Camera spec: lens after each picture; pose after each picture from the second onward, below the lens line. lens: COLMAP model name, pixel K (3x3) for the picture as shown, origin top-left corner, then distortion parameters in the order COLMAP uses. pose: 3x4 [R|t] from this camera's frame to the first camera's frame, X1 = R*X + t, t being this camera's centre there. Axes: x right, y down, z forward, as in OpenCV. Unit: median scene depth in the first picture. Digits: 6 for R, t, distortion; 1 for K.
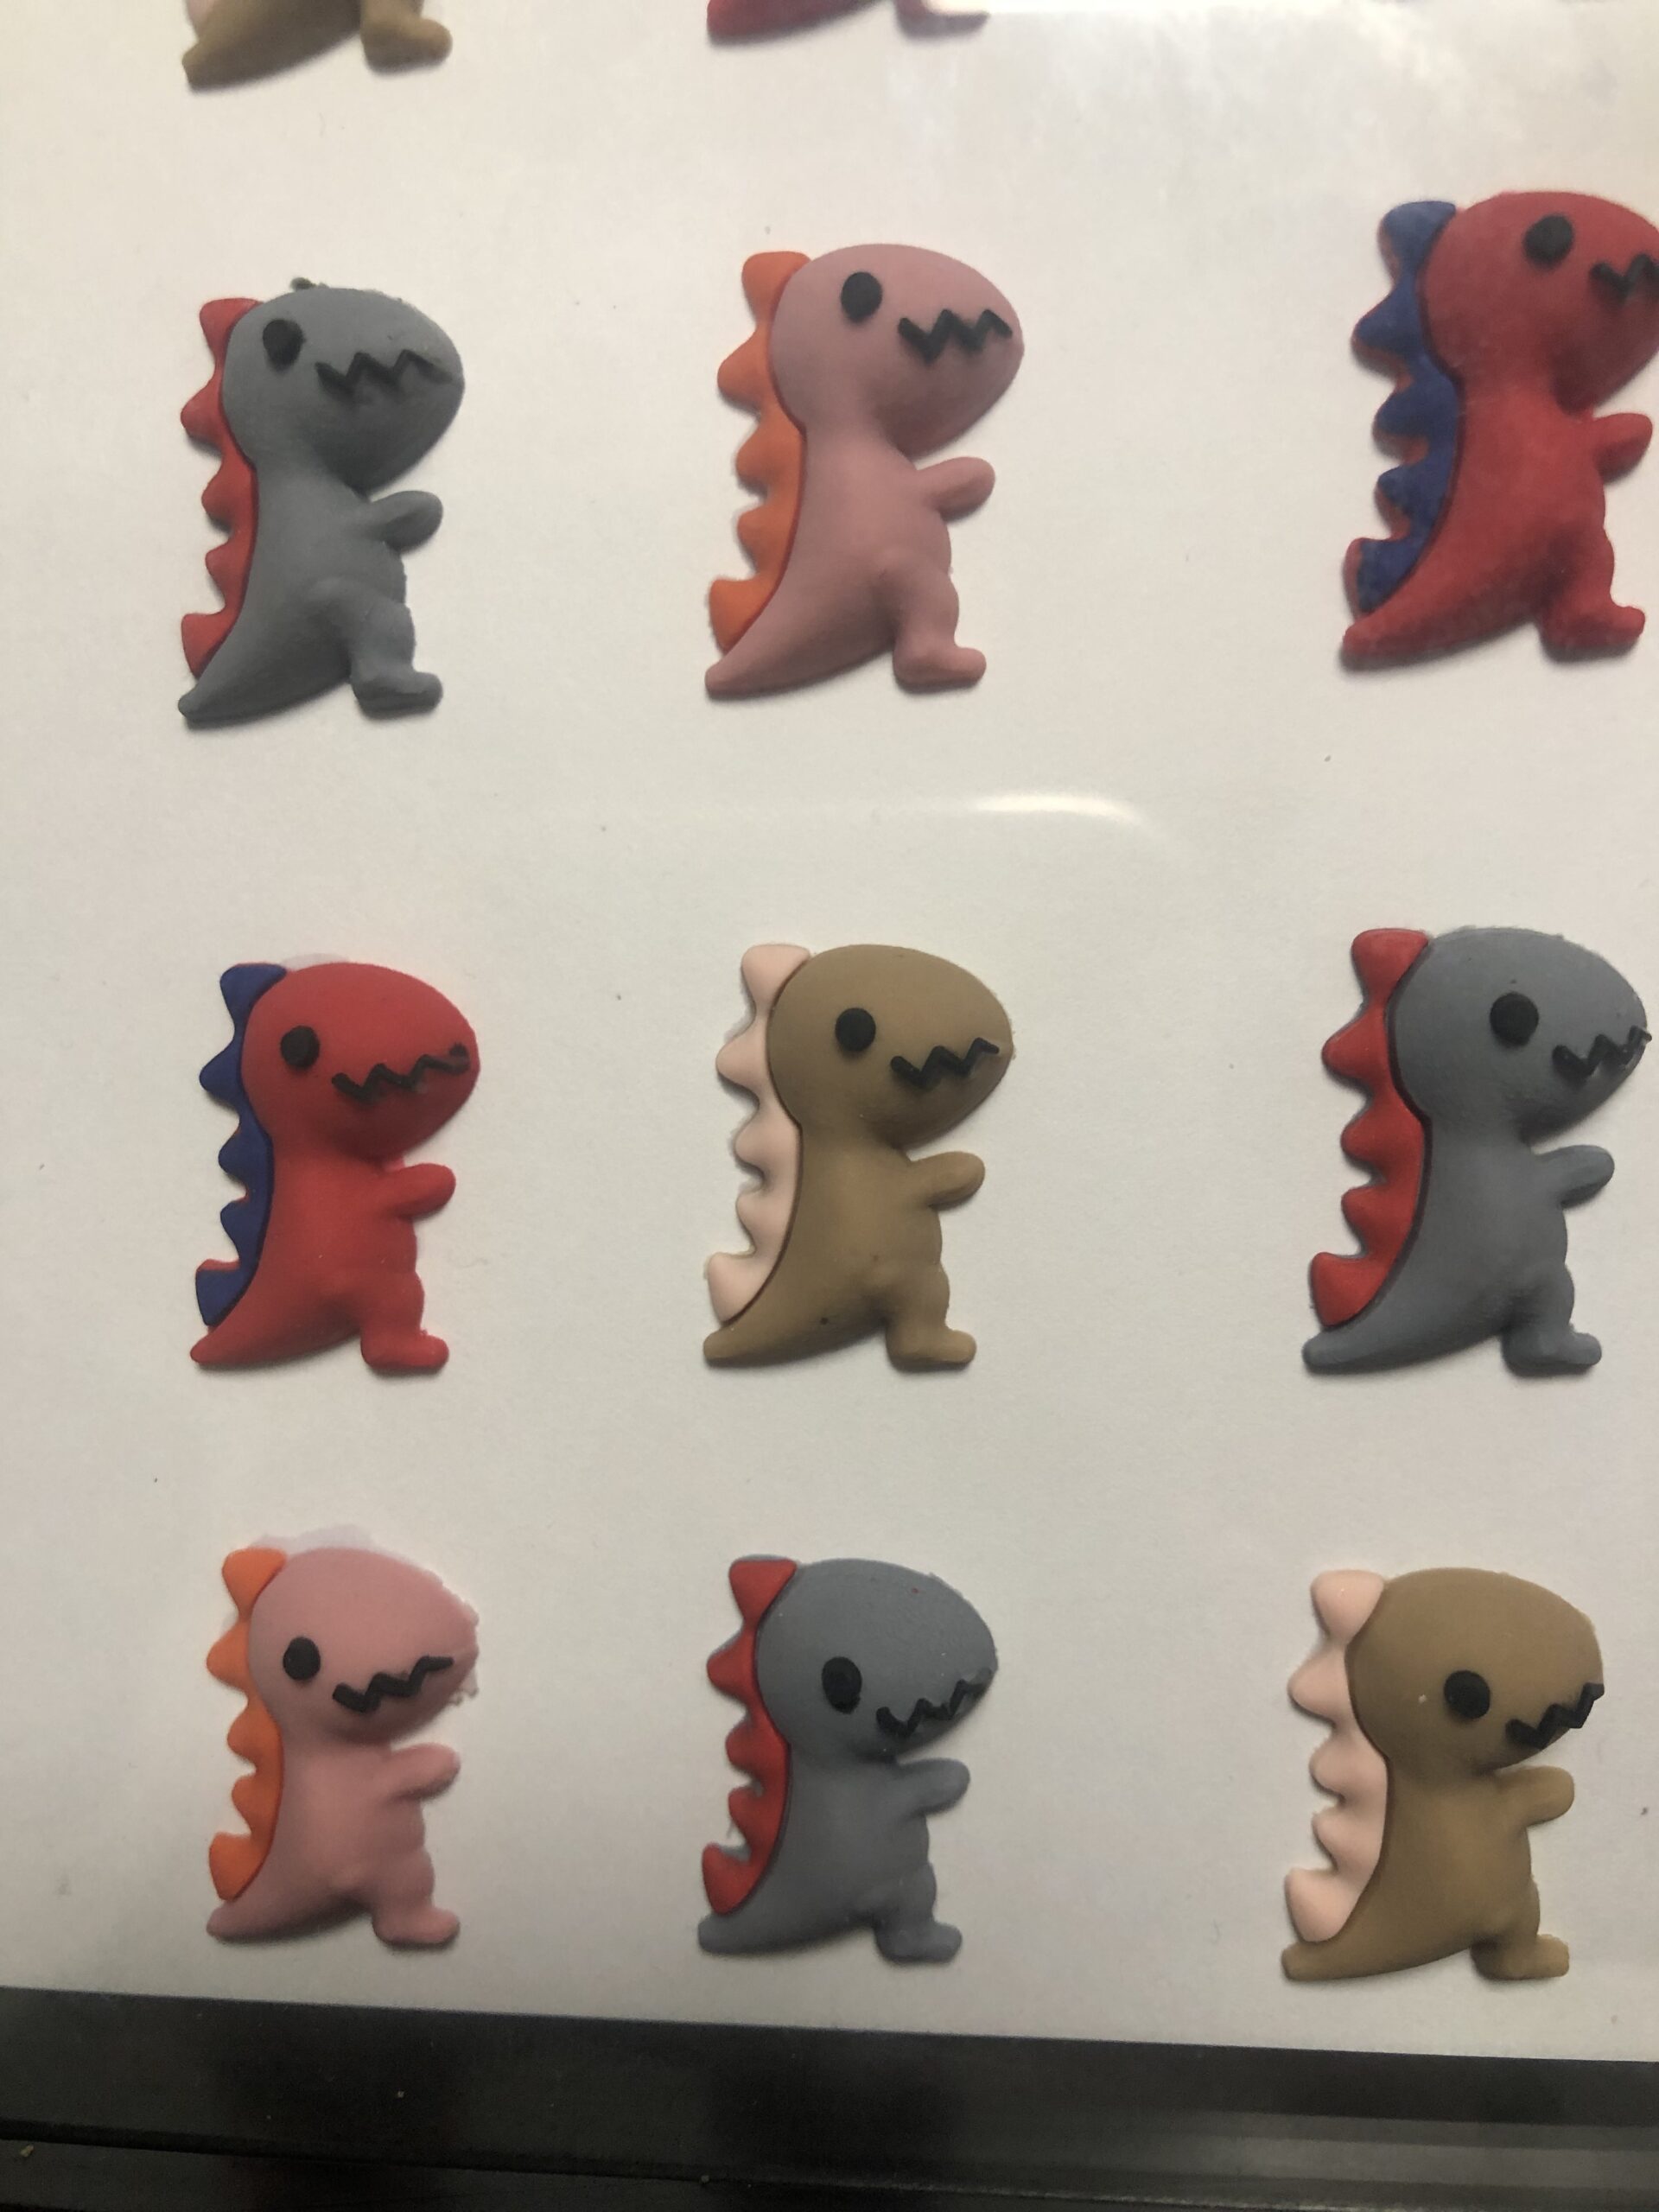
lens RADIAL K [[1821.2, 0, 865.2], [0, 1821.2, 1100.6], [0, 0, 1]] dist [-0.006724, -0.003271]
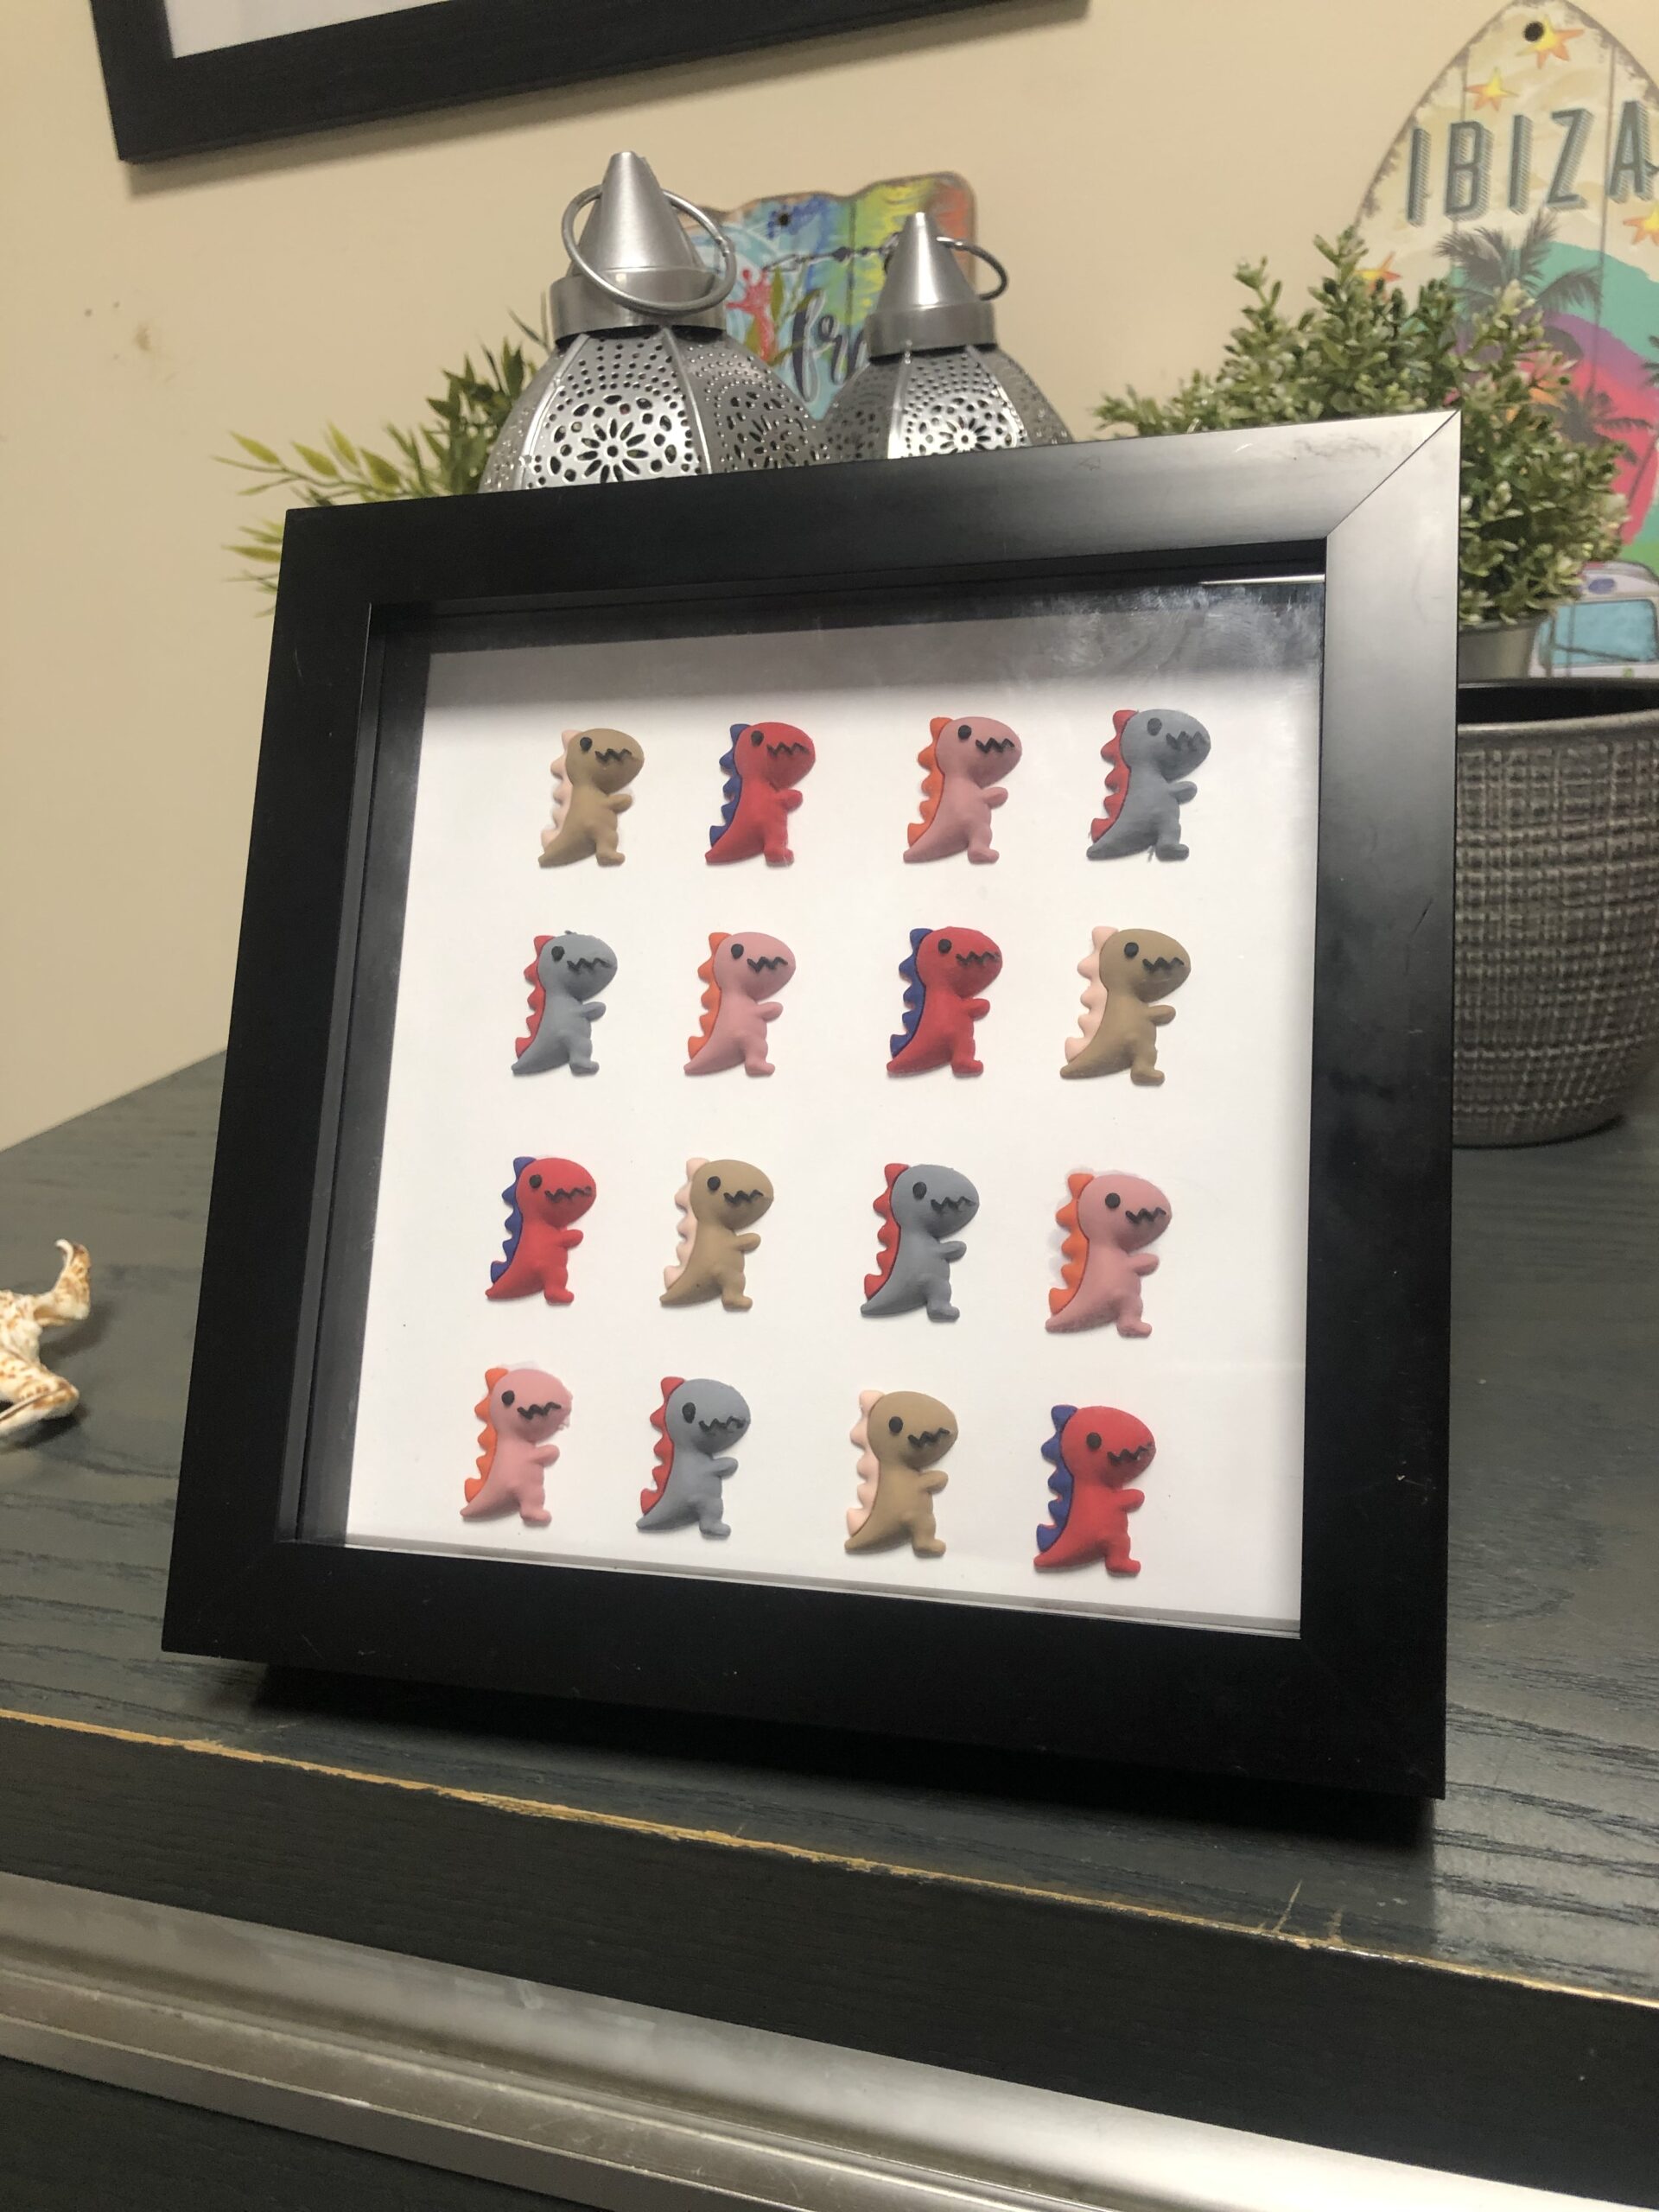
lens RADIAL K [[1784.8, 0, 829.5], [0, 1784.8, 1106.0], [0, 0, 1]] dist [0.114086, -0.162300]
pose [[0.984204, 0.054411, -0.168472, 0.625292], [-0.089696, 0.973678, -0.209535, 0.406836], [0.152637, 0.221336, 0.963178, -1.710502]]
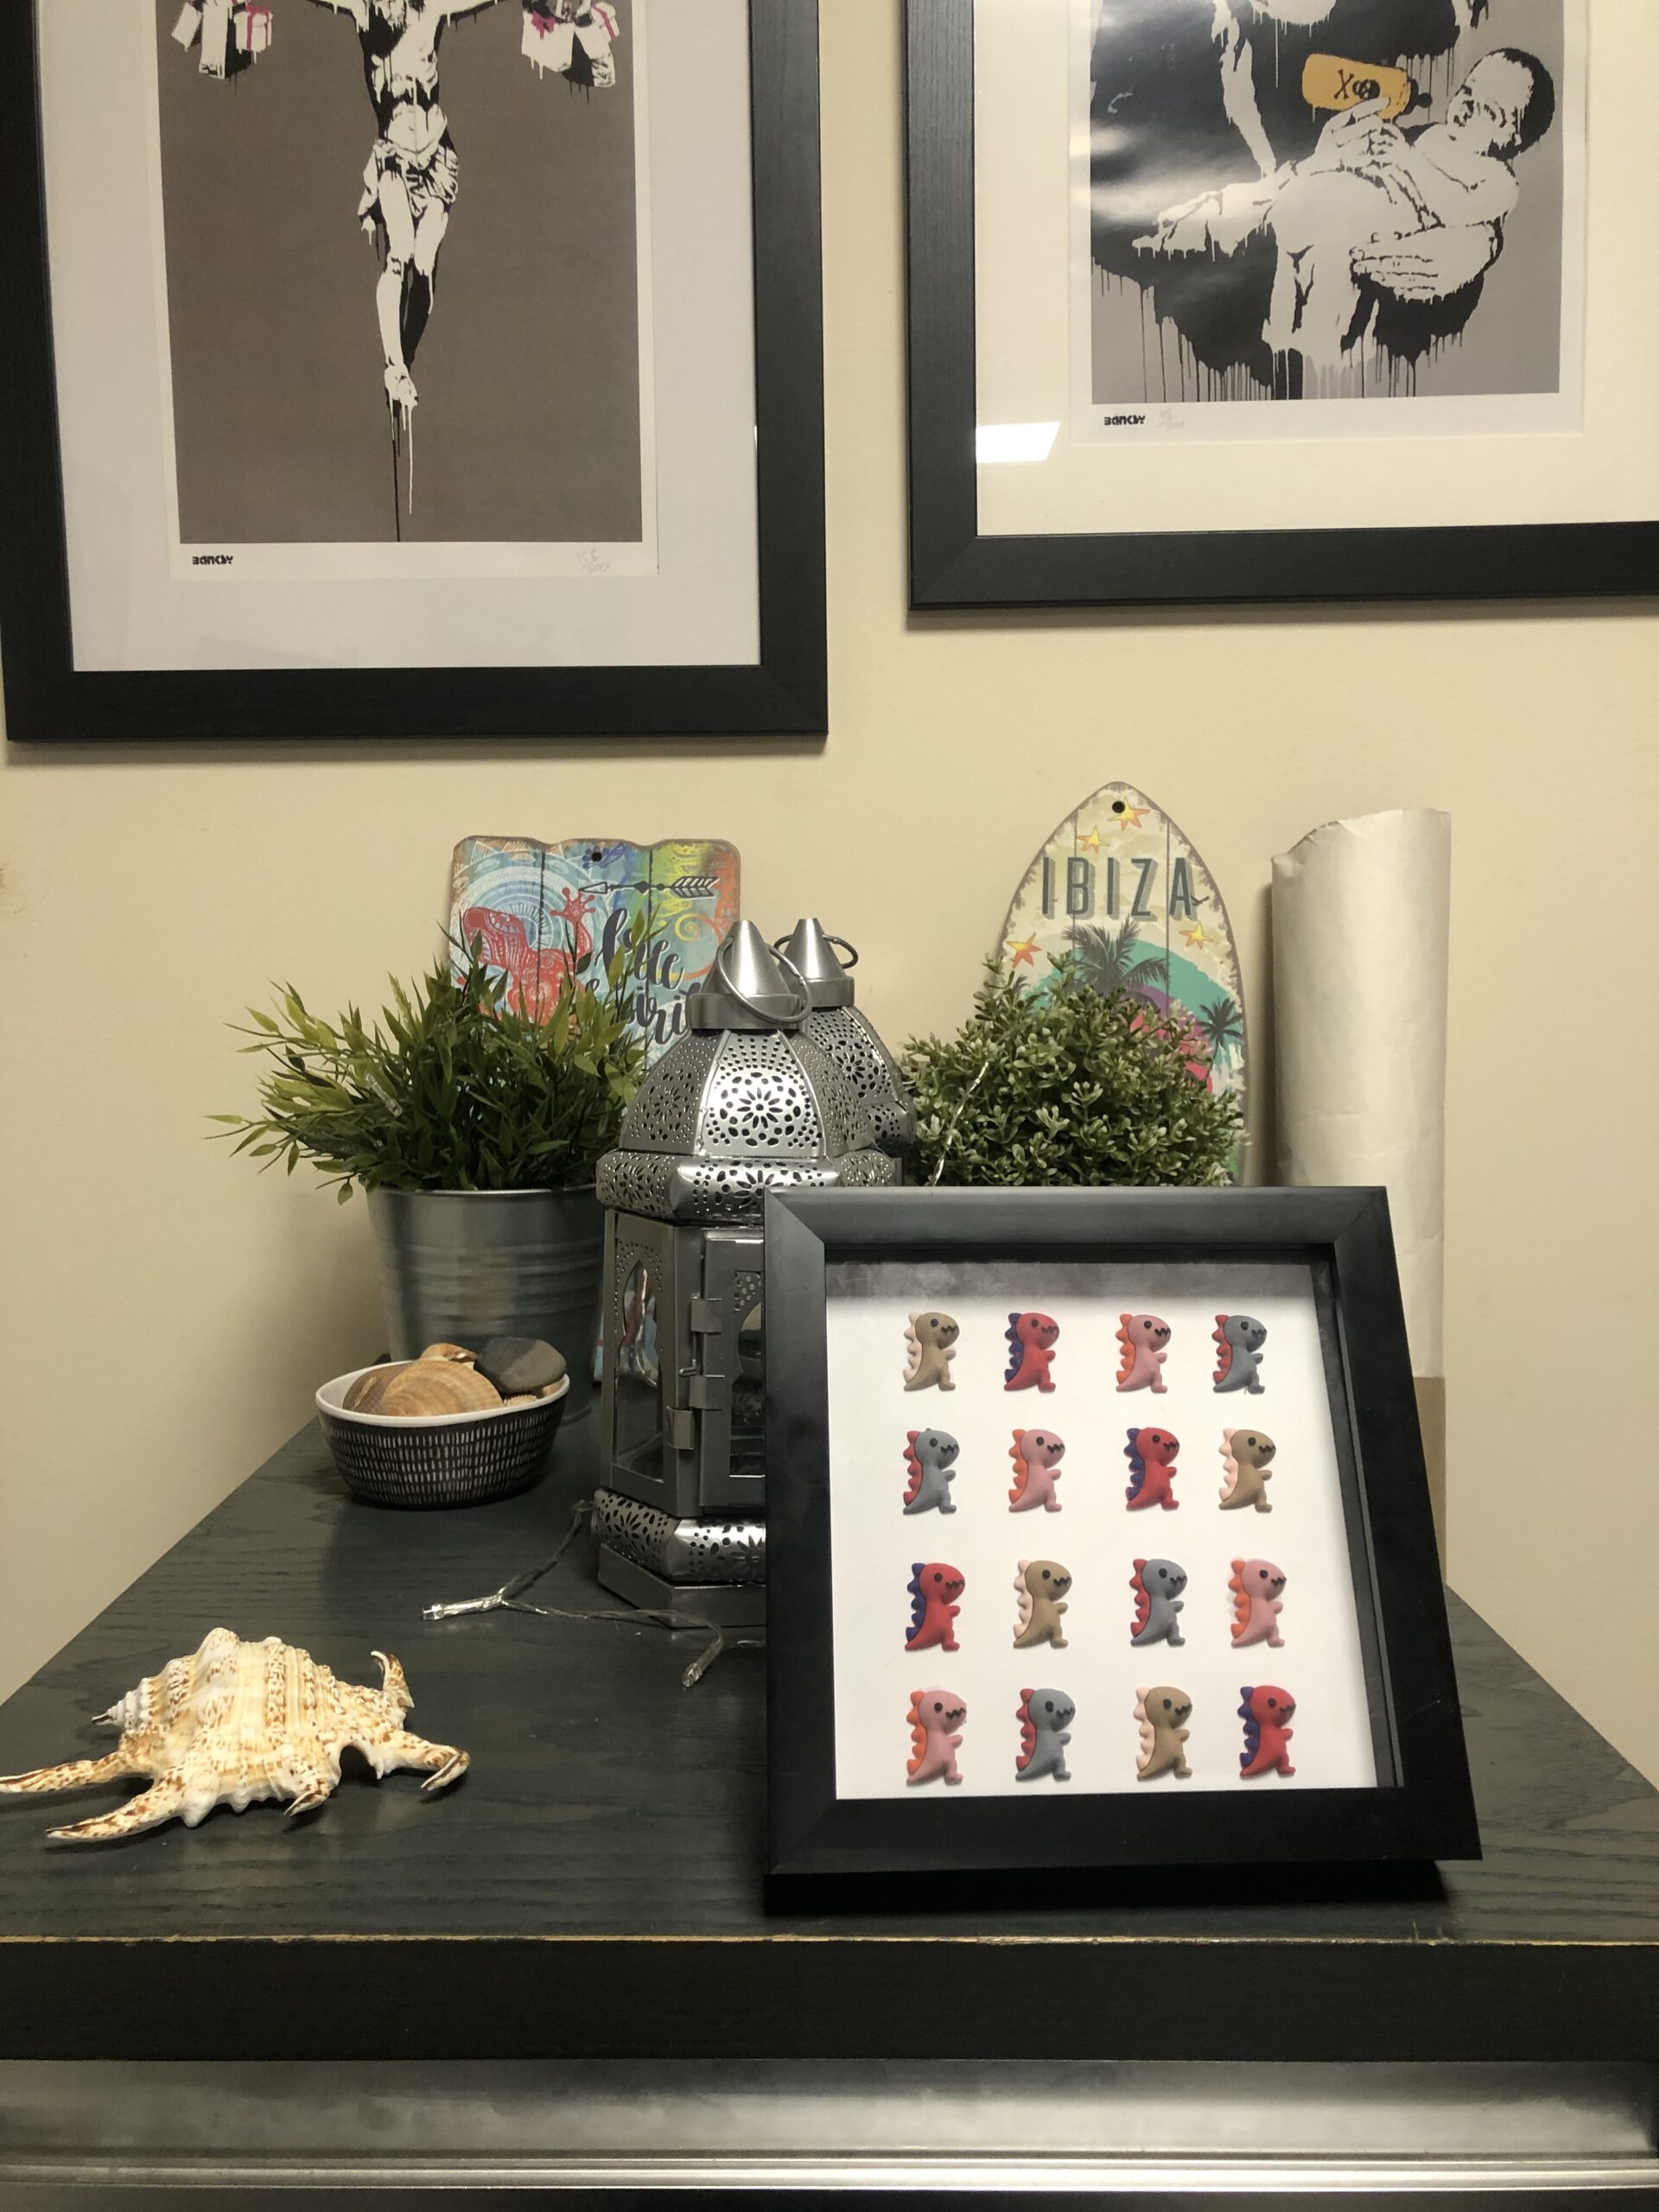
lens RADIAL K [[1790.6, 0, 829.5], [0, 1790.6, 1106.0], [0, 0, 1]] dist [0.065613, -0.101947]
pose [[0.985564, 0.063351, 0.157004, -1.464160], [0.013172, 0.895851, -0.444160, 1.009740], [-0.168790, 0.439816, 0.882084, -3.935365]]
